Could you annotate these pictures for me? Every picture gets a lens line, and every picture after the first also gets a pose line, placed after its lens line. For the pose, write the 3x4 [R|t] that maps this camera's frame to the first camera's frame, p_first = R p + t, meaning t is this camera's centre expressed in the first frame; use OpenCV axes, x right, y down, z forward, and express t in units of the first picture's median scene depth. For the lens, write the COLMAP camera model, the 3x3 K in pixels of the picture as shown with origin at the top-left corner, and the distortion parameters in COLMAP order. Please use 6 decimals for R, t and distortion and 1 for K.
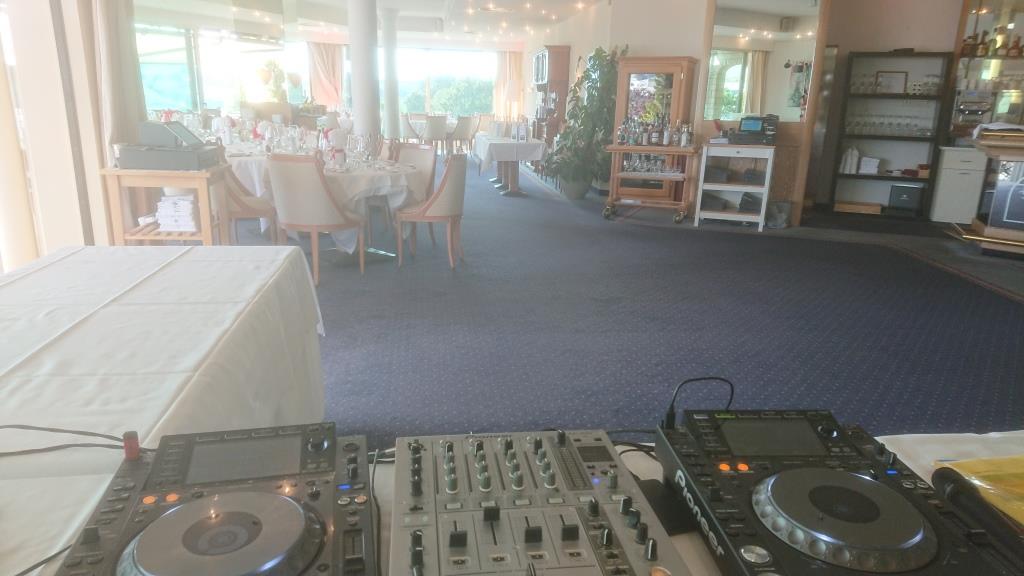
lens RADIAL K [[681.0, 0, 512.0], [0, 681.0, 288.0], [0, 0, 1]] dist [0.198495, -0.260432]
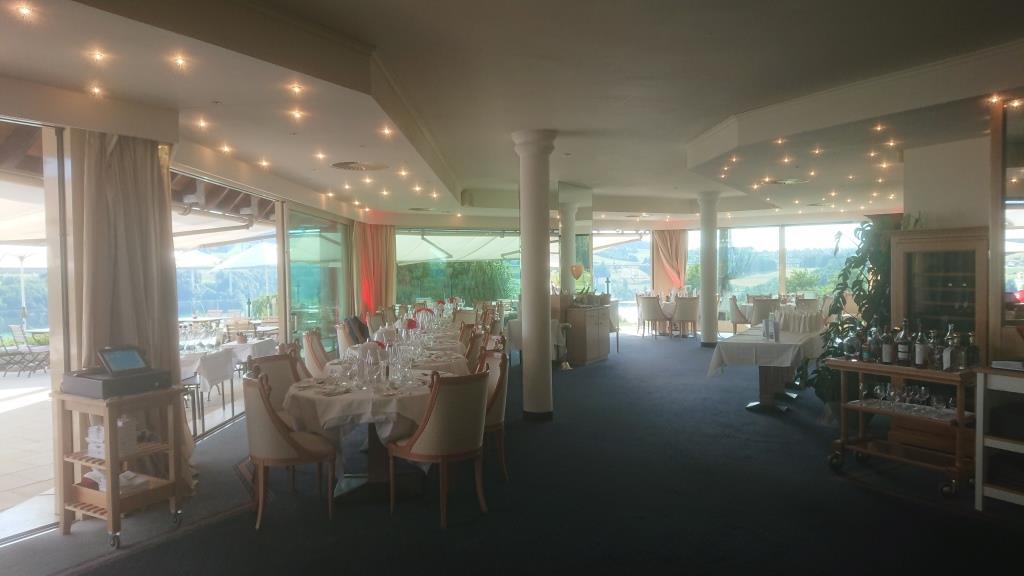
lens RADIAL K [[681.0, 0, 512.0], [0, 681.0, 288.0], [0, 0, 1]] dist [0.198495, -0.260432]
pose [[0.801881, -0.017610, -0.597224, 0.668955], [-0.126794, 0.971783, -0.198898, -0.224124], [0.583875, 0.235217, 0.777022, 0.628002]]
